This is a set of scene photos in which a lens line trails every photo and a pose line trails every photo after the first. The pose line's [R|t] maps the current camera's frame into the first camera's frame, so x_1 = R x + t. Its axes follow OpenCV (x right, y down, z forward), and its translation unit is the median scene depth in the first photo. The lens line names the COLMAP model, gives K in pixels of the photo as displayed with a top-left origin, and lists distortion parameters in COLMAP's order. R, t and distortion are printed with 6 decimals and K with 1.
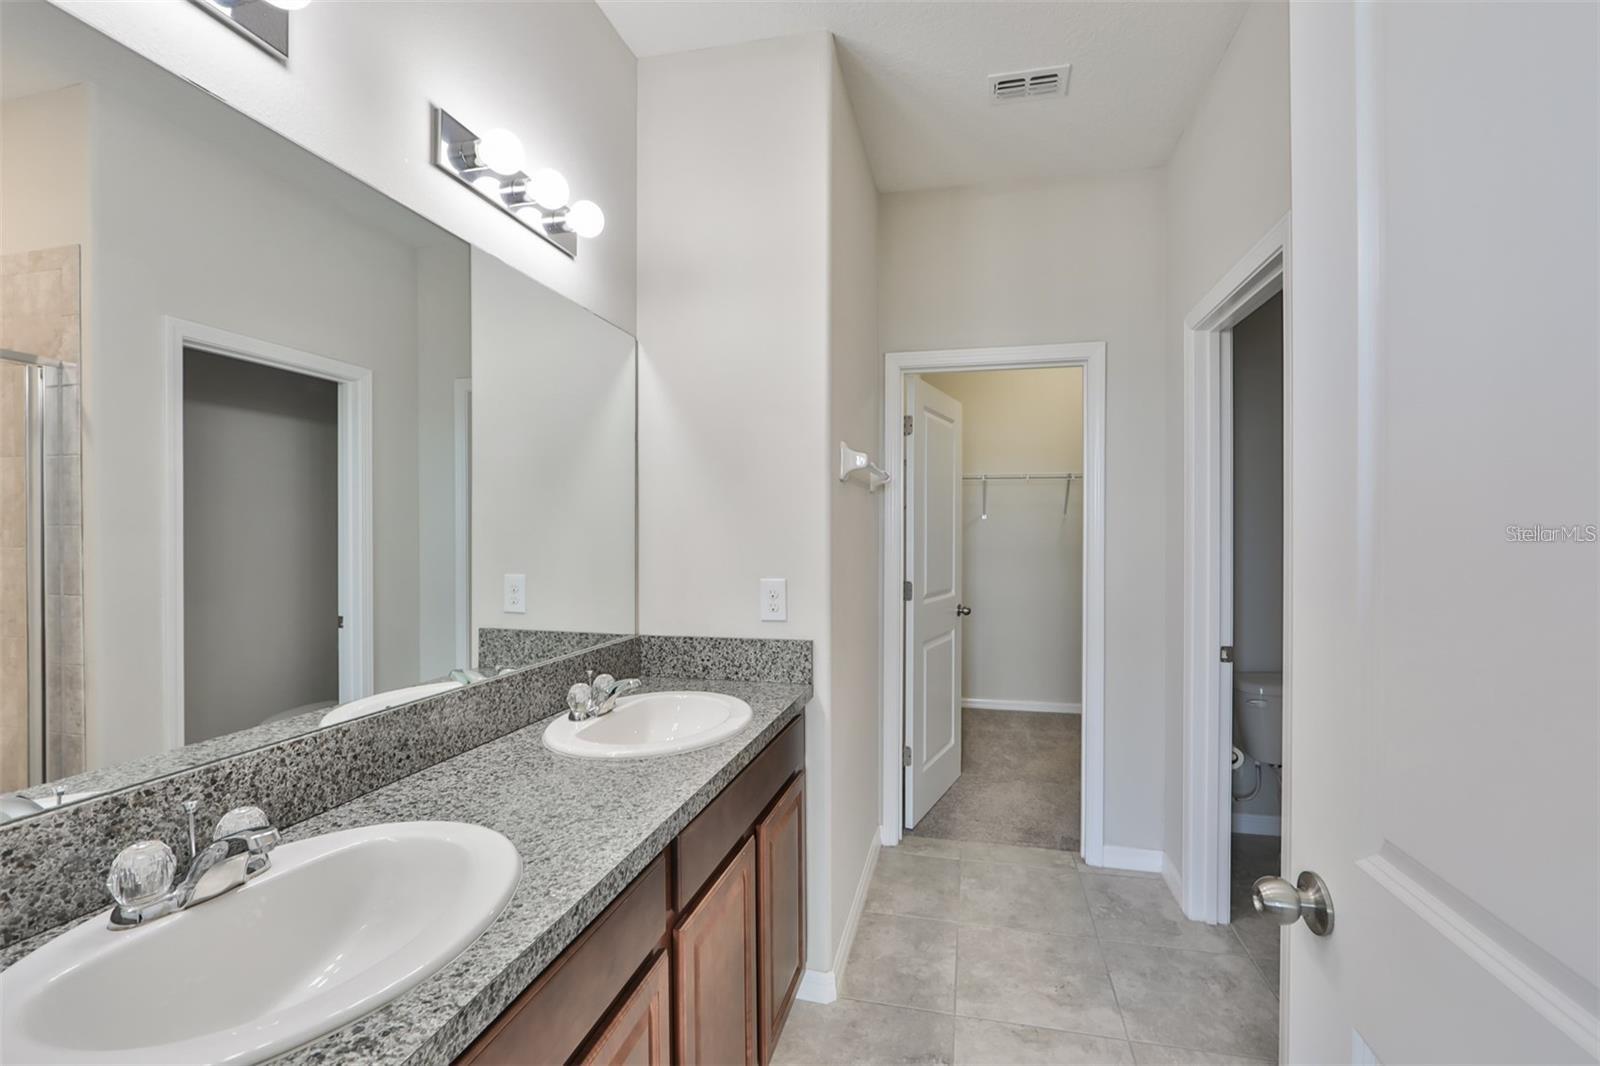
lens RADIAL K [[672.9, 0, 808.4], [0, 672.9, 541.2], [0, 0, 1]] dist [-0.014592, 0.002181]
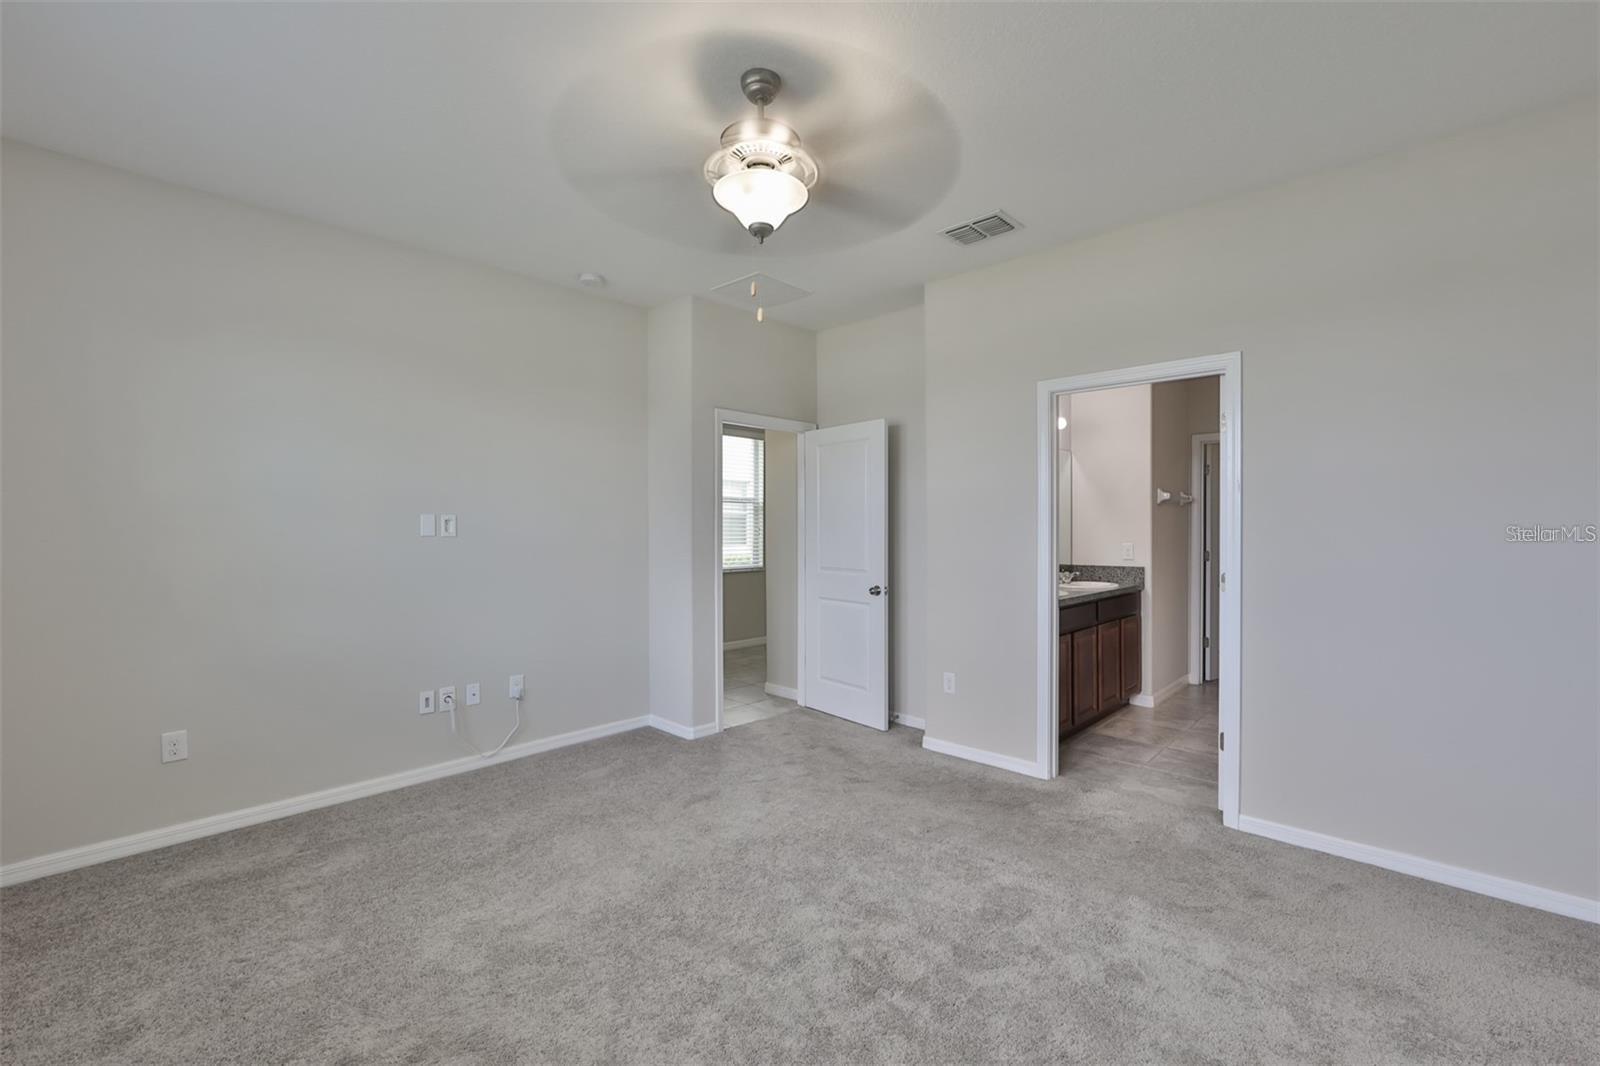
lens RADIAL K [[672.9, 0, 810.3], [0, 672.9, 536.0], [0, 0, 1]] dist [-0.014592, 0.002181]
pose [[0.872418, 0.000884, -0.488760, 0.139705], [-0.001837, 0.999997, -0.001470, 0.035132], [0.488758, 0.002181, 0.872417, -1.817942]]
